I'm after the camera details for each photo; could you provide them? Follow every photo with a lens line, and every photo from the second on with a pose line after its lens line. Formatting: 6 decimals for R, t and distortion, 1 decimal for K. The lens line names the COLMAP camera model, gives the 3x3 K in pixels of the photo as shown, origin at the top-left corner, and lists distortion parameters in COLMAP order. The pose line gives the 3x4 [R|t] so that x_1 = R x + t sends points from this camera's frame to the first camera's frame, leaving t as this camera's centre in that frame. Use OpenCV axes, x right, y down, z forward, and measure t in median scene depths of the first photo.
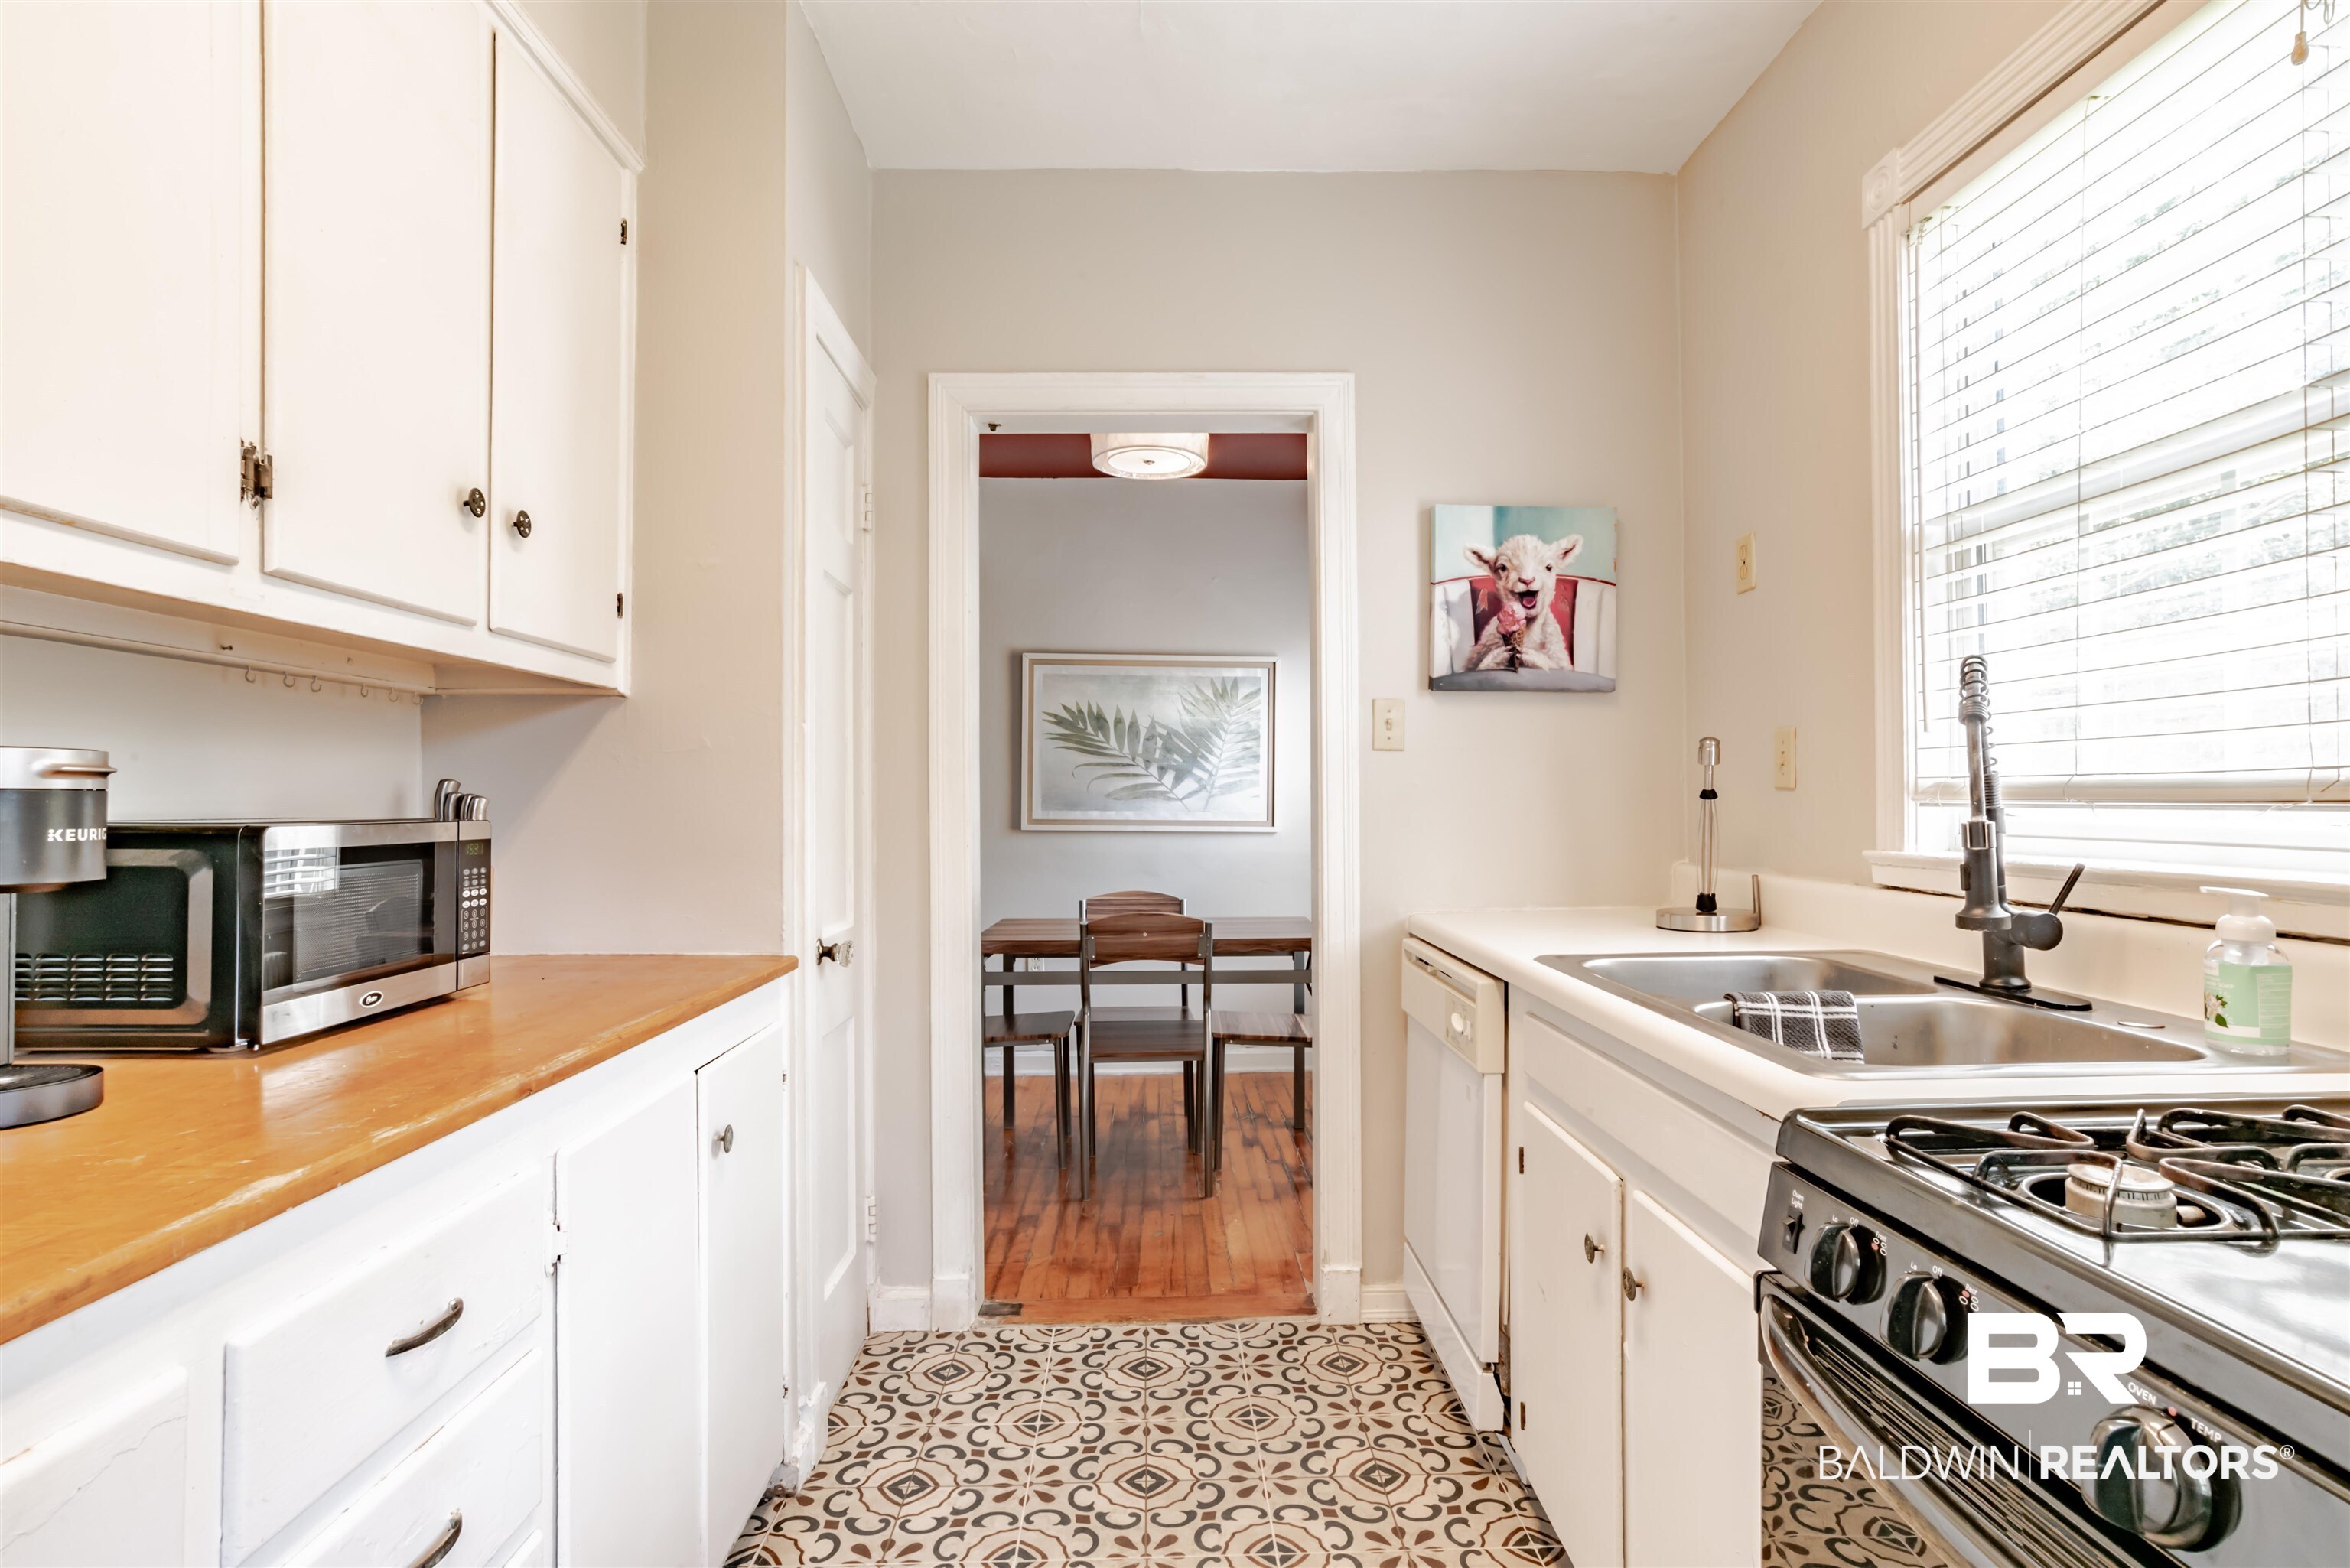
lens RADIAL K [[1185.1, 0, 1175.0], [0, 1185.1, 784.0], [0, 0, 1]] dist [-0.037816, 0.028426]
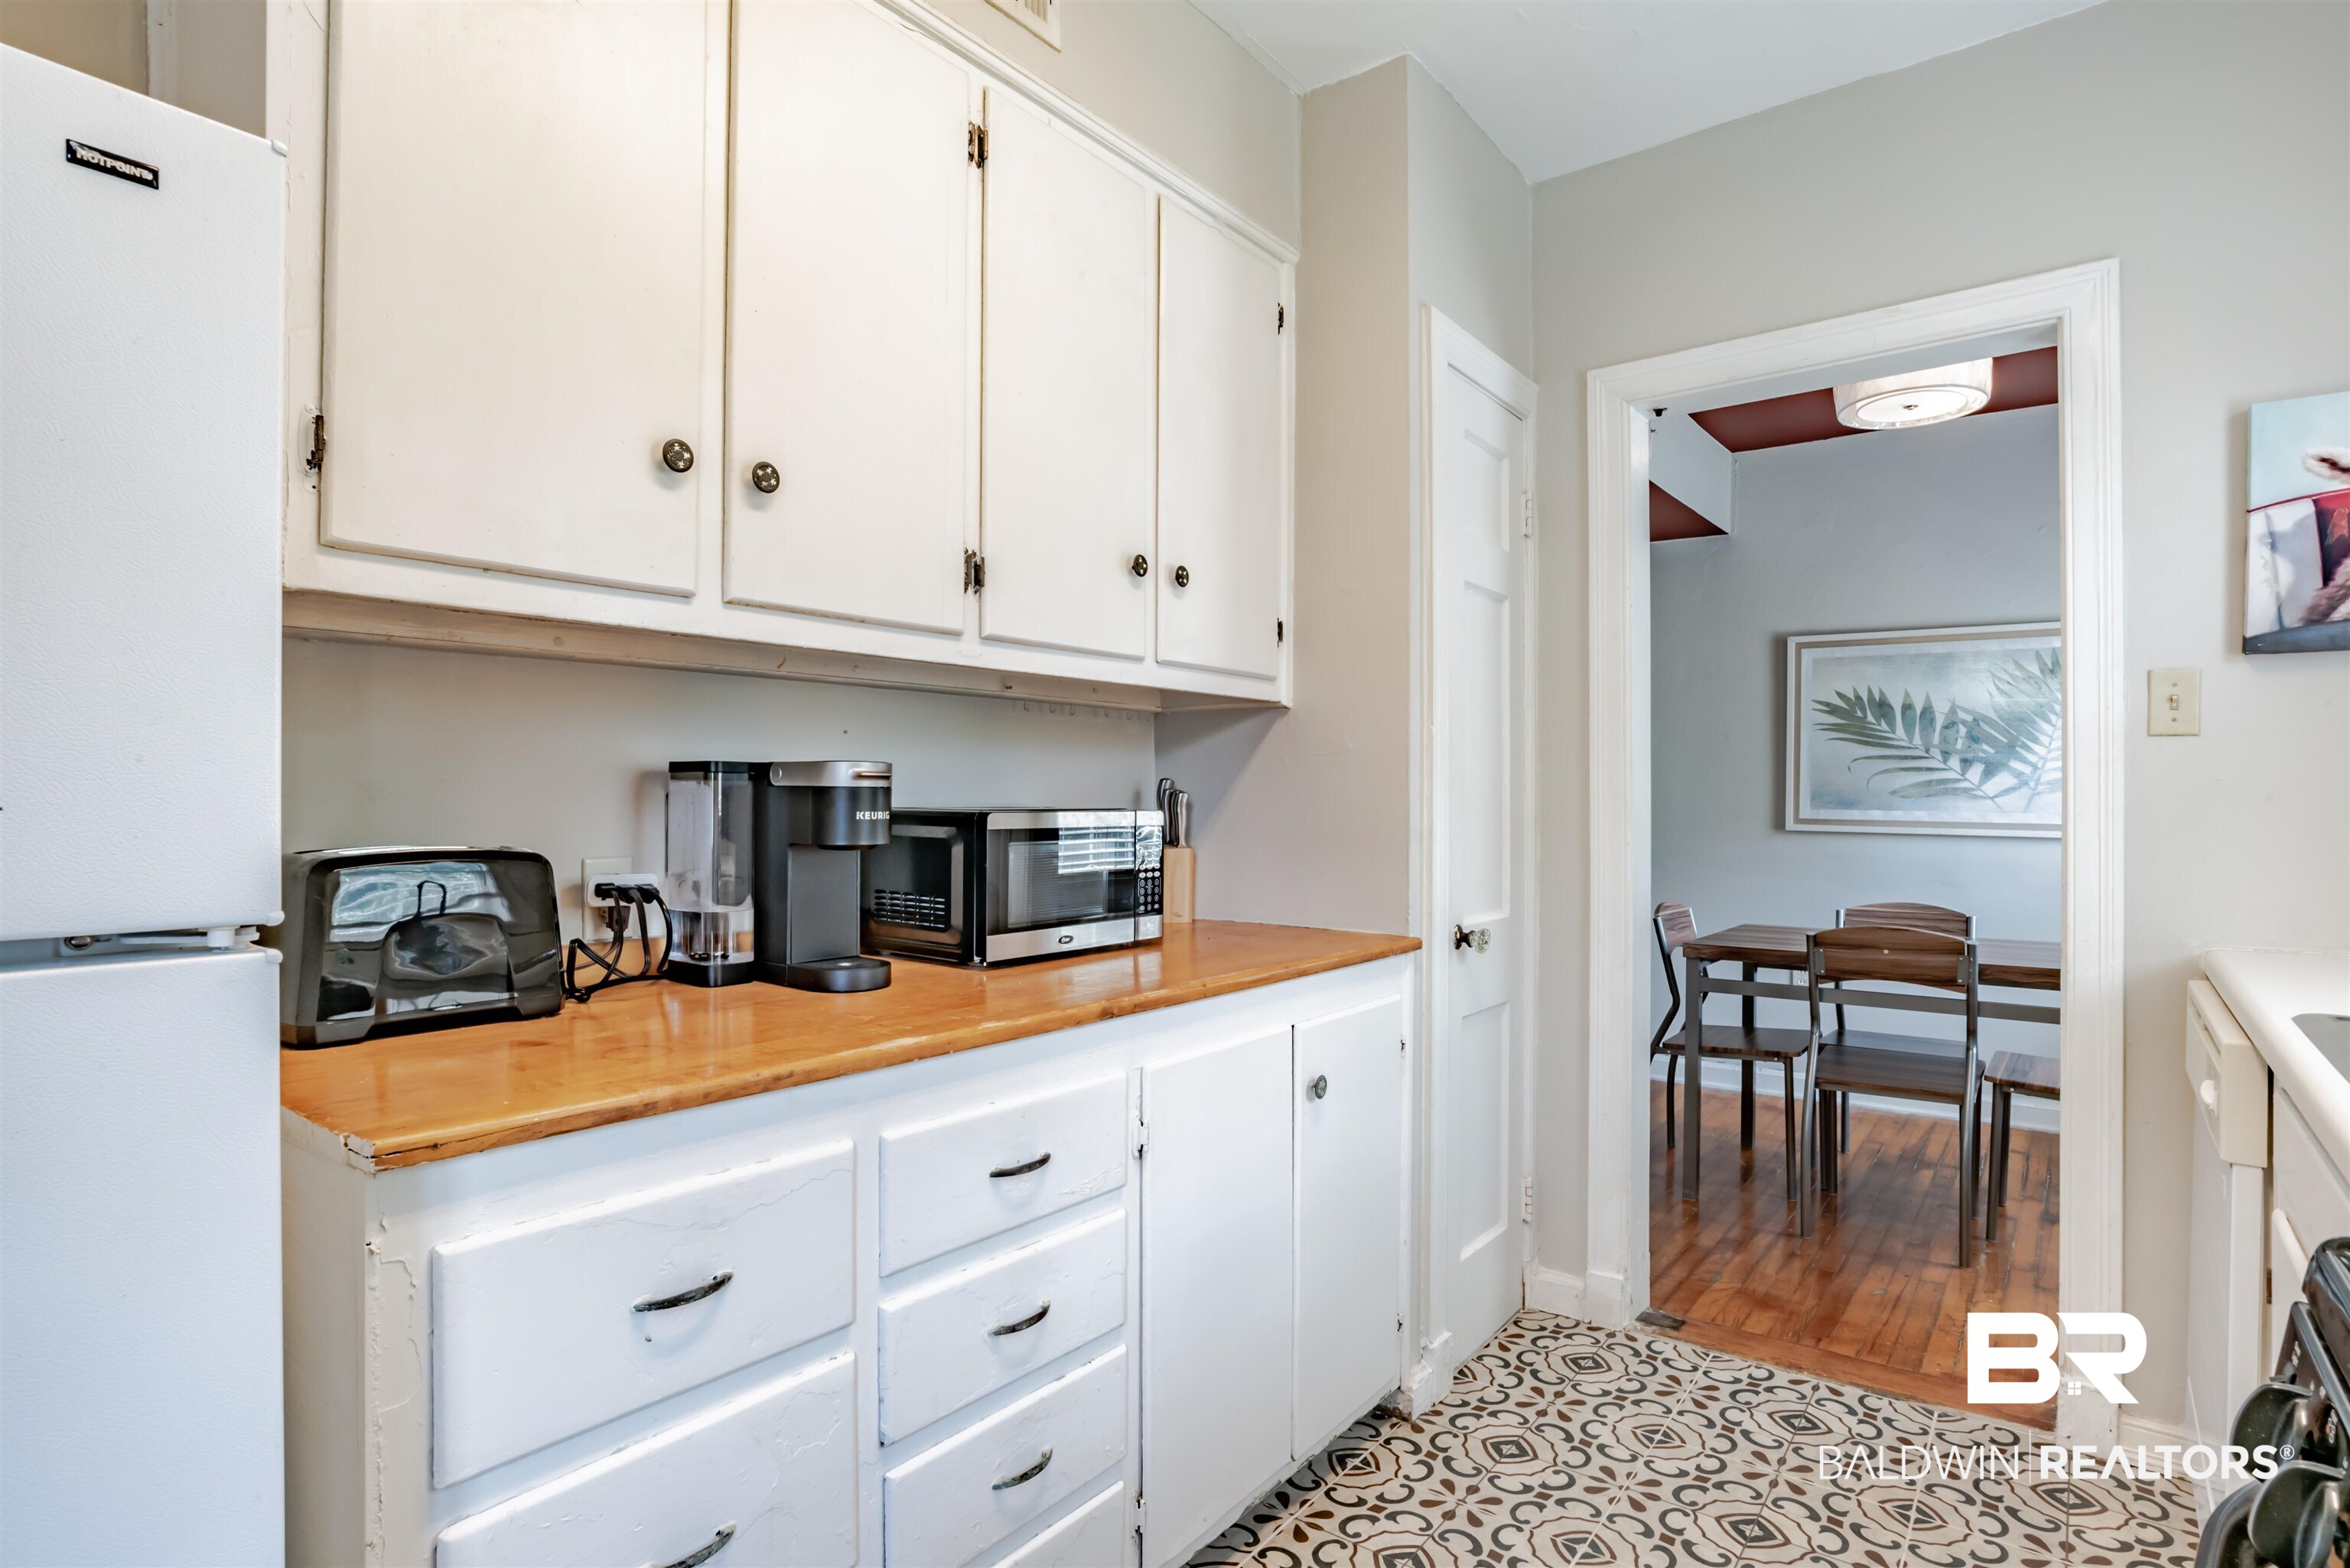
lens RADIAL K [[1182.8, 0, 1185.2], [0, 1182.8, 791.6], [0, 0, 1]] dist [-0.048267, 0.022845]
pose [[0.777558, 0.002686, -0.628805, 0.155526], [0.003420, 0.999958, 0.008501, -0.000537], [0.628802, -0.008760, 0.777516, 0.007320]]
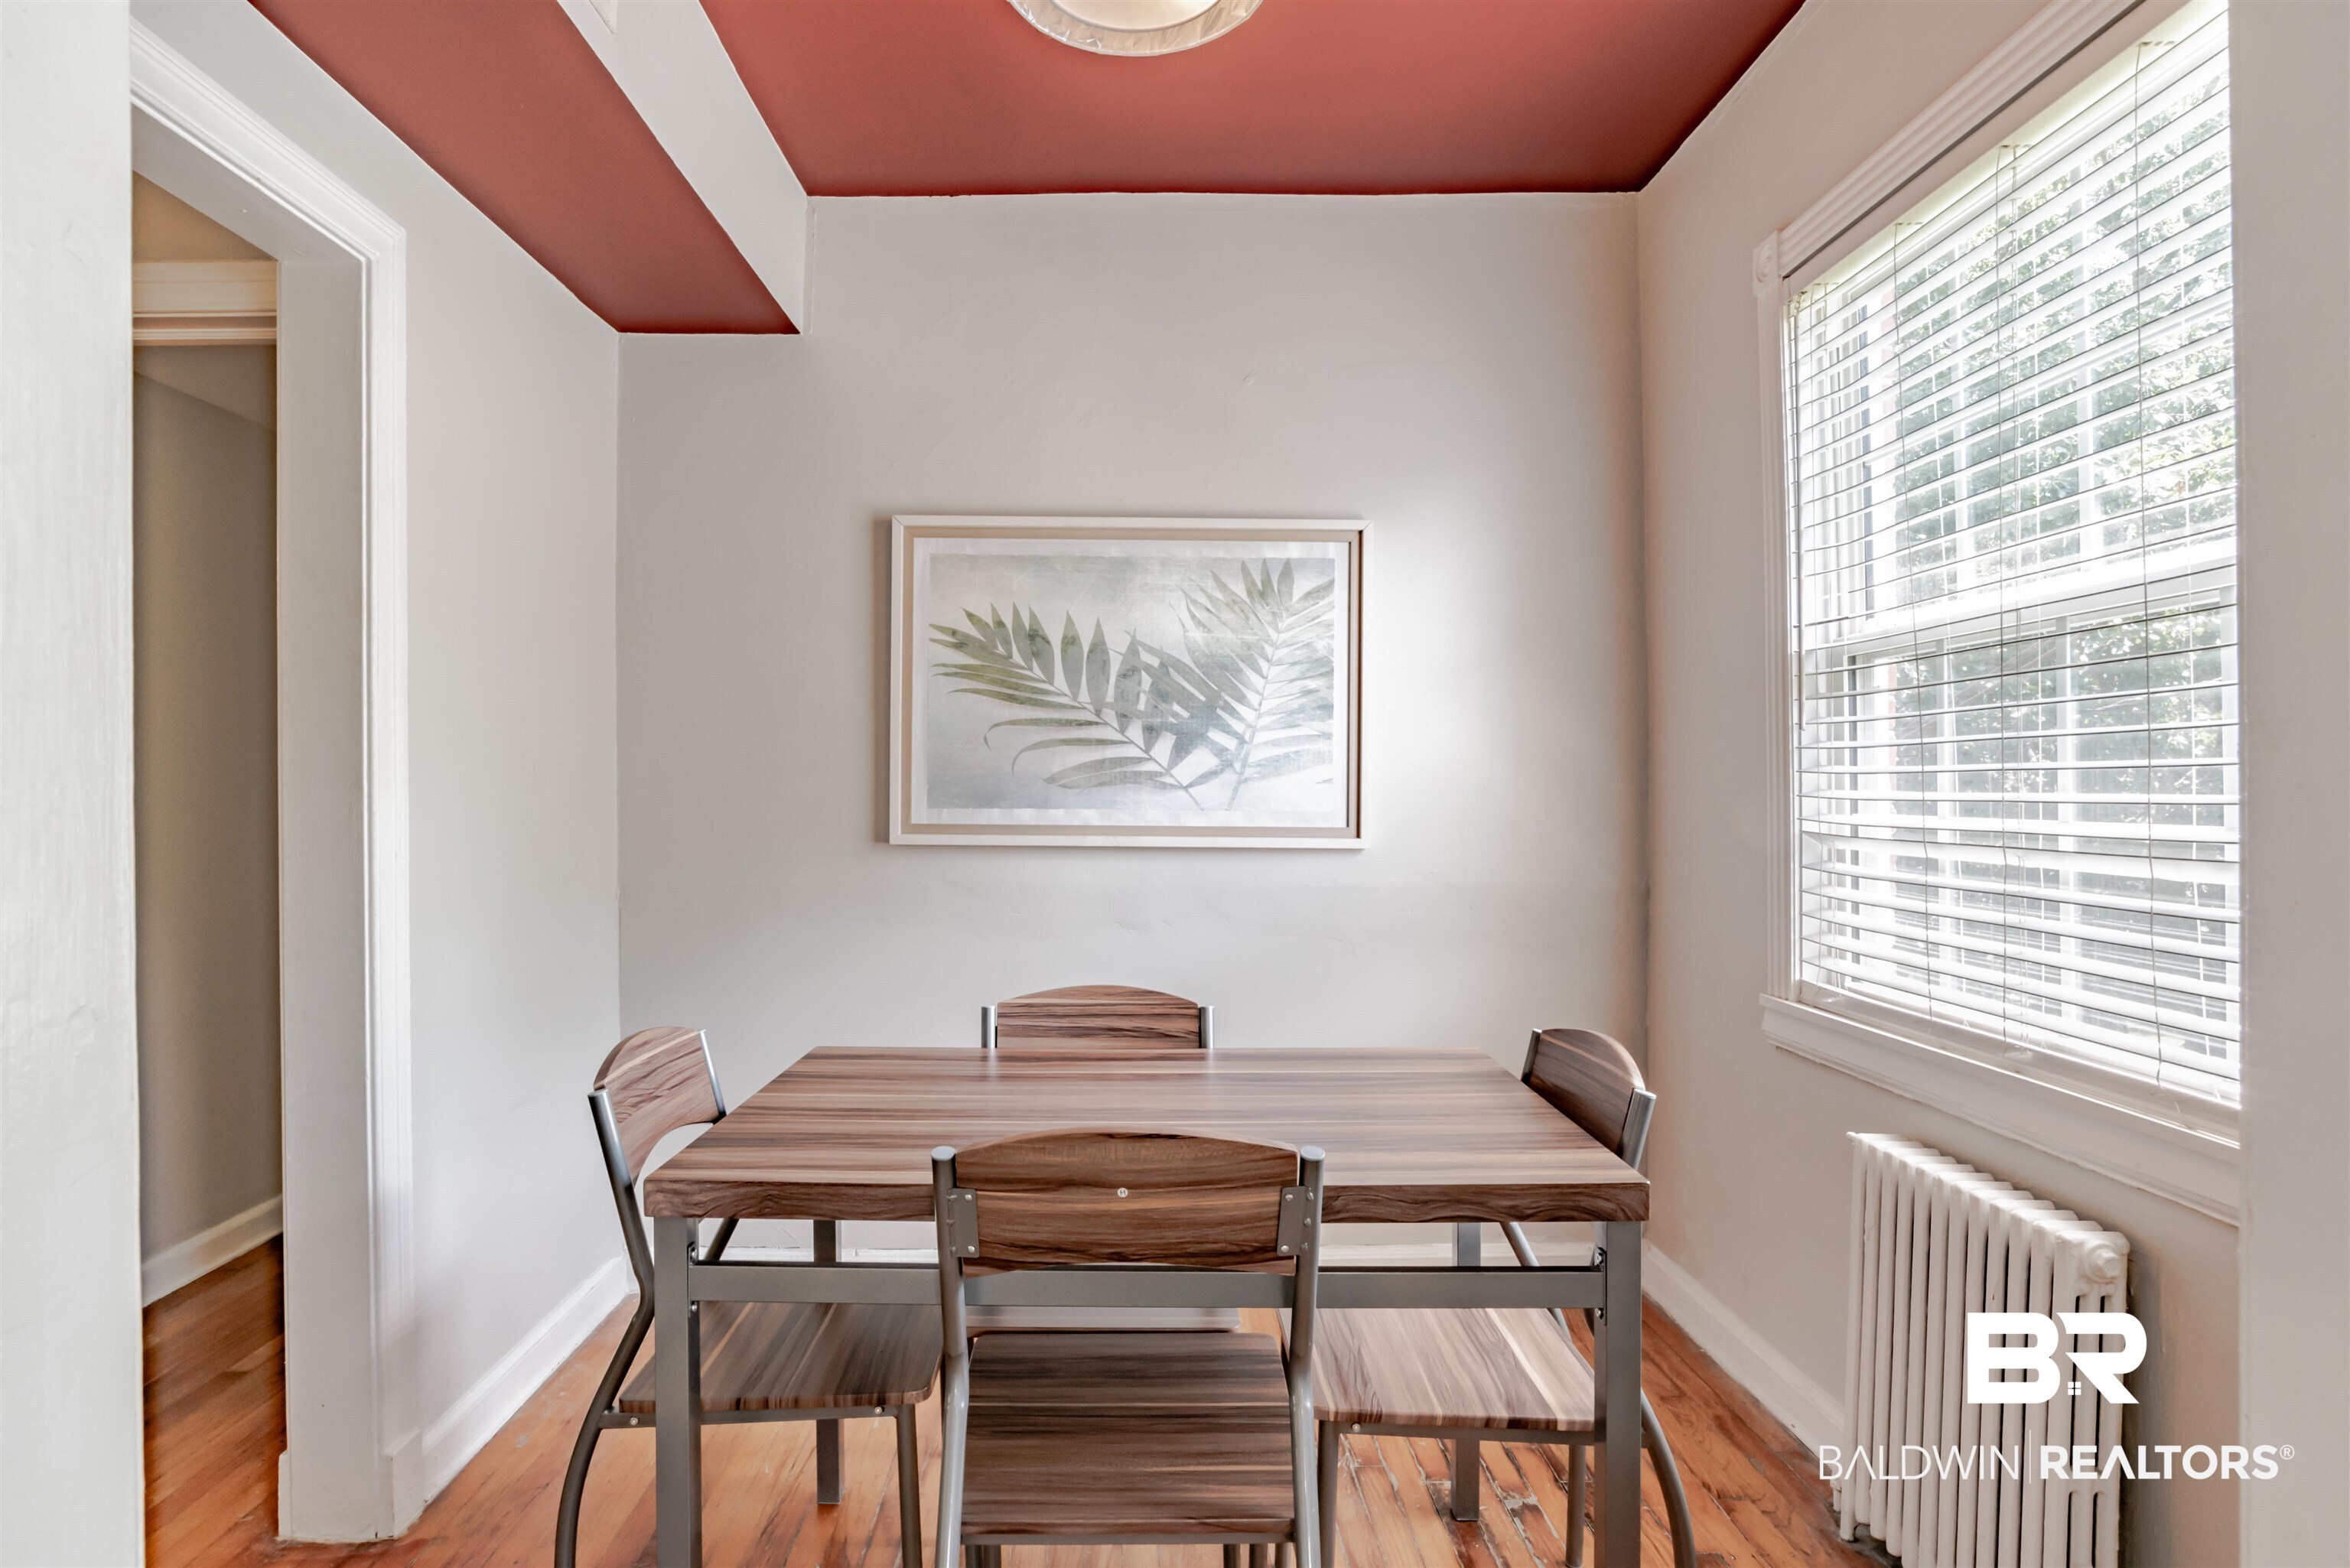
lens RADIAL K [[1235.3, 0, 1127.0], [0, 1235.3, 782.3], [0, 0, 1]] dist [-0.032095, 0.027084]
pose [[0.999902, -0.001059, -0.013988, -0.028010], [0.001252, 0.999904, 0.013803, 0.006213], [0.013972, -0.013819, 0.999807, 0.878366]]
